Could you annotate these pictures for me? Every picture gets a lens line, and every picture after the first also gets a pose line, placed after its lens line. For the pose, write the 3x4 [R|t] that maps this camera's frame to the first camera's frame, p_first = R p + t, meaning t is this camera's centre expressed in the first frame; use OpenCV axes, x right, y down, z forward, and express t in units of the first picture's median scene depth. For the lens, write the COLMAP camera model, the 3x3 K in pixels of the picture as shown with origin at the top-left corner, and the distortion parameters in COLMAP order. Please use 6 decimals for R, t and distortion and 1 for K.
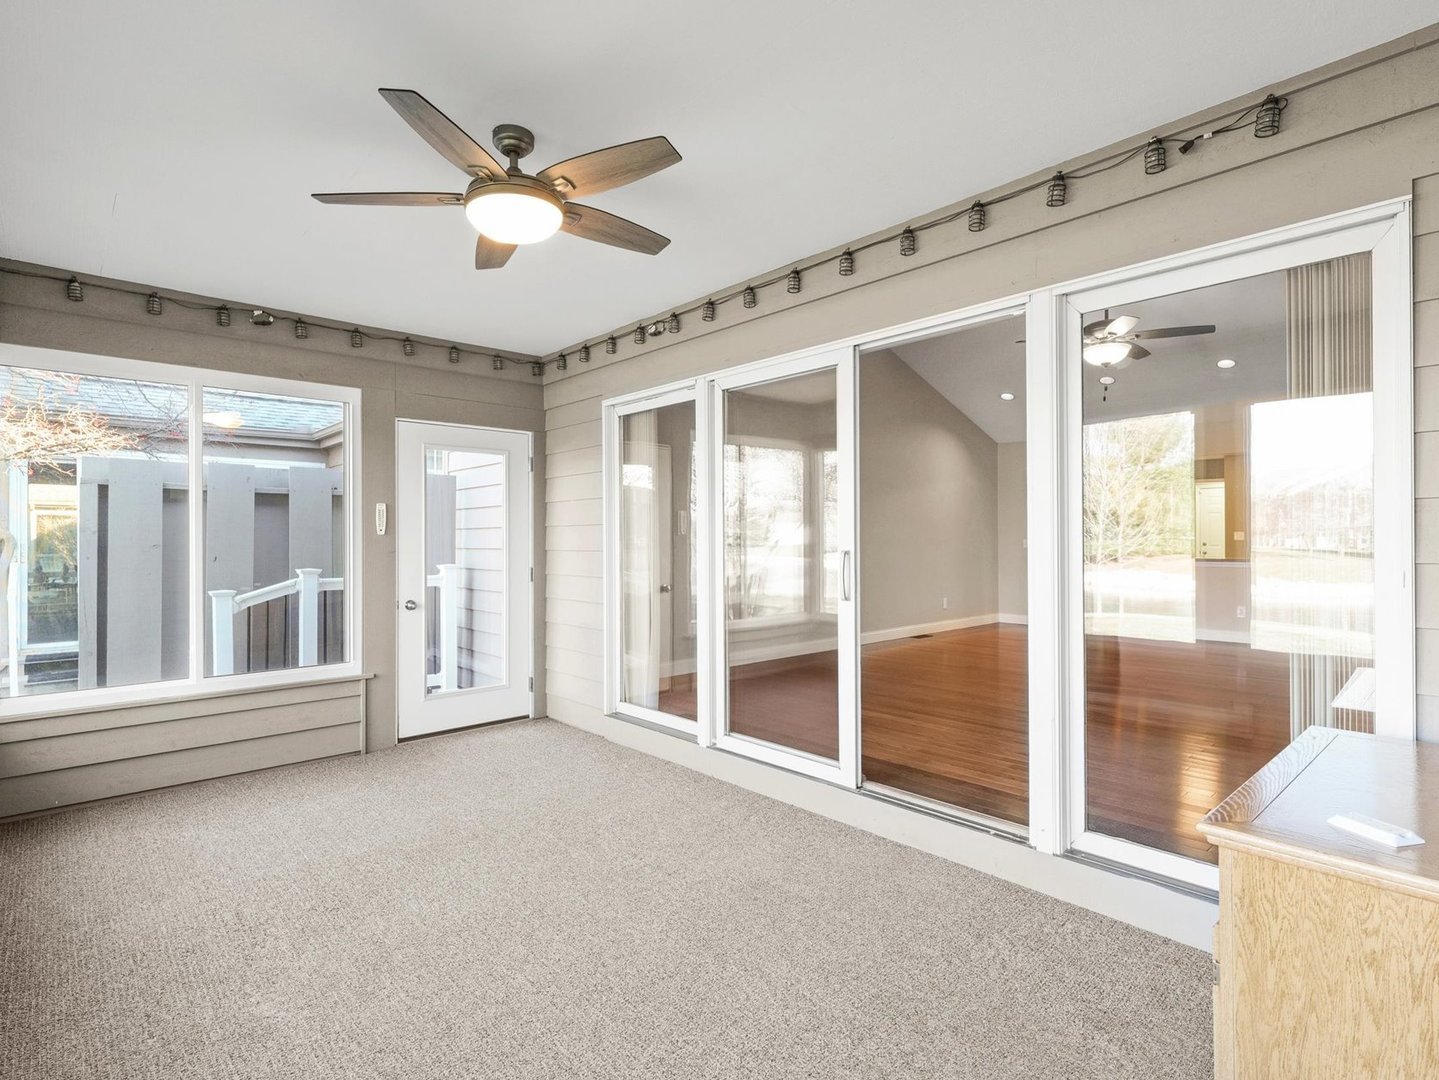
lens RADIAL K [[673.7, 0, 719.5], [0, 673.7, 540.0], [0, 0, 1]] dist [0.003458, -0.000724]
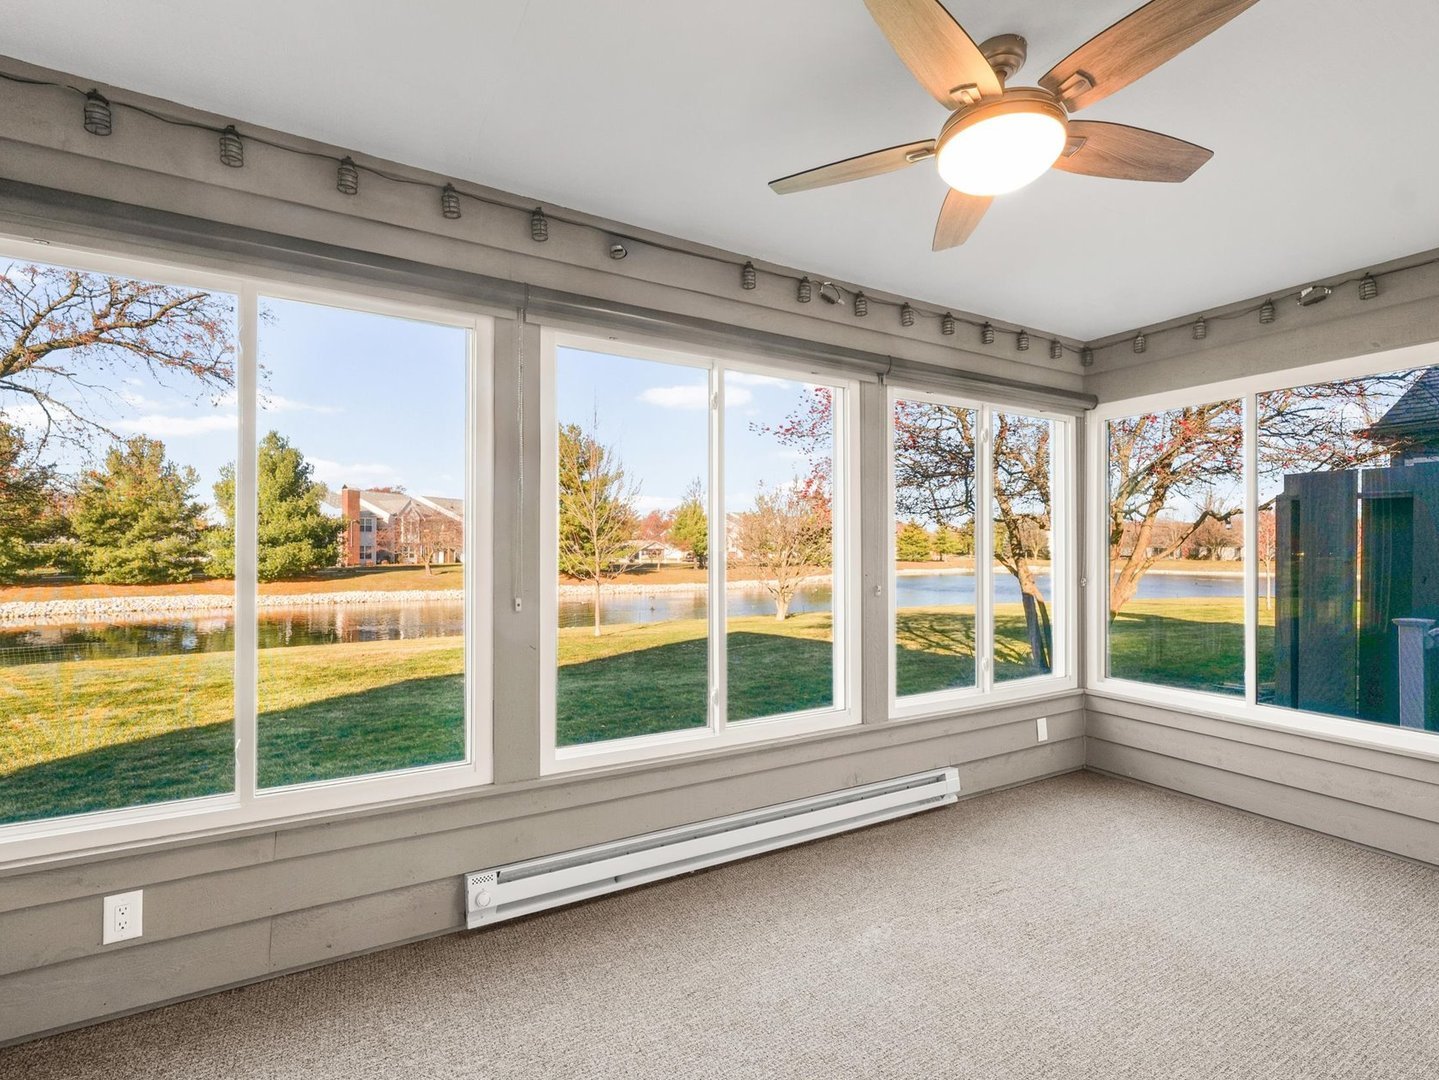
lens RADIAL K [[673.7, 0, 719.5], [0, 673.7, 540.0], [0, 0, 1]] dist [0.003458, -0.000724]
pose [[-0.174235, -0.006790, -0.984681, 0.315387], [0.001670, 0.999973, -0.007191, -0.019392], [0.984703, -0.002897, -0.174219, 0.461385]]
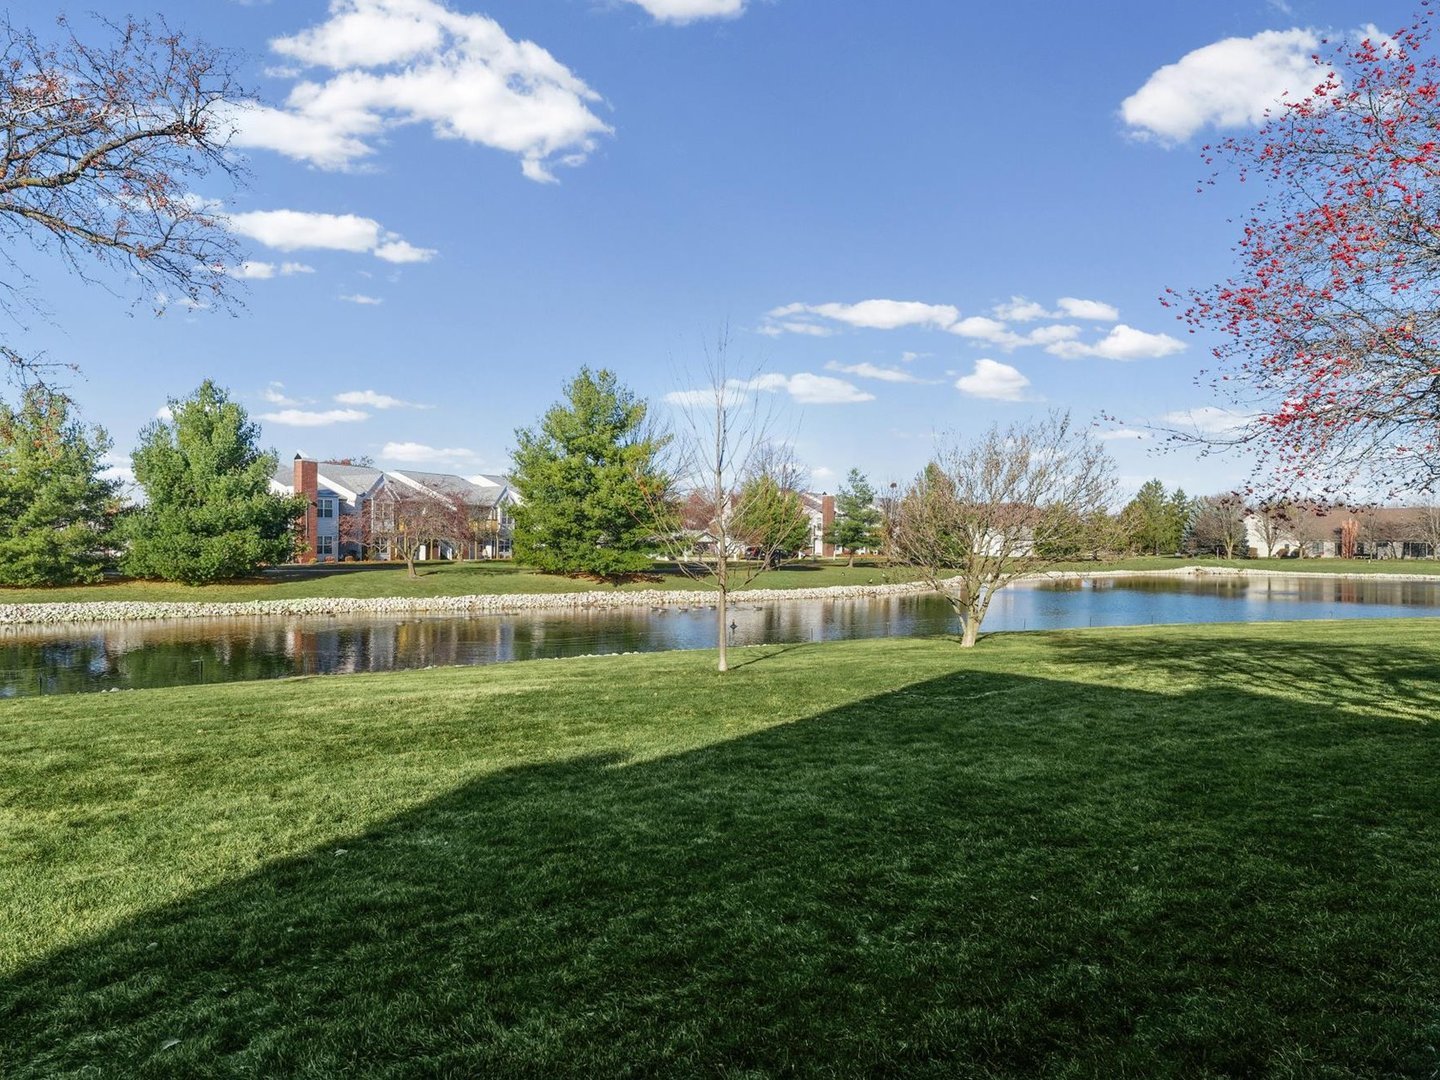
lens RADIAL K [[897.4, 0, 720.5], [0, 897.4, 531.0], [0, 0, 1]] dist [0.003225, -0.002390]
pose [[-0.227386, -0.007856, -0.973773, 0.299723], [-0.000965, 0.999969, -0.007842, -0.018349], [0.973804, -0.000844, -0.227386, 0.439615]]
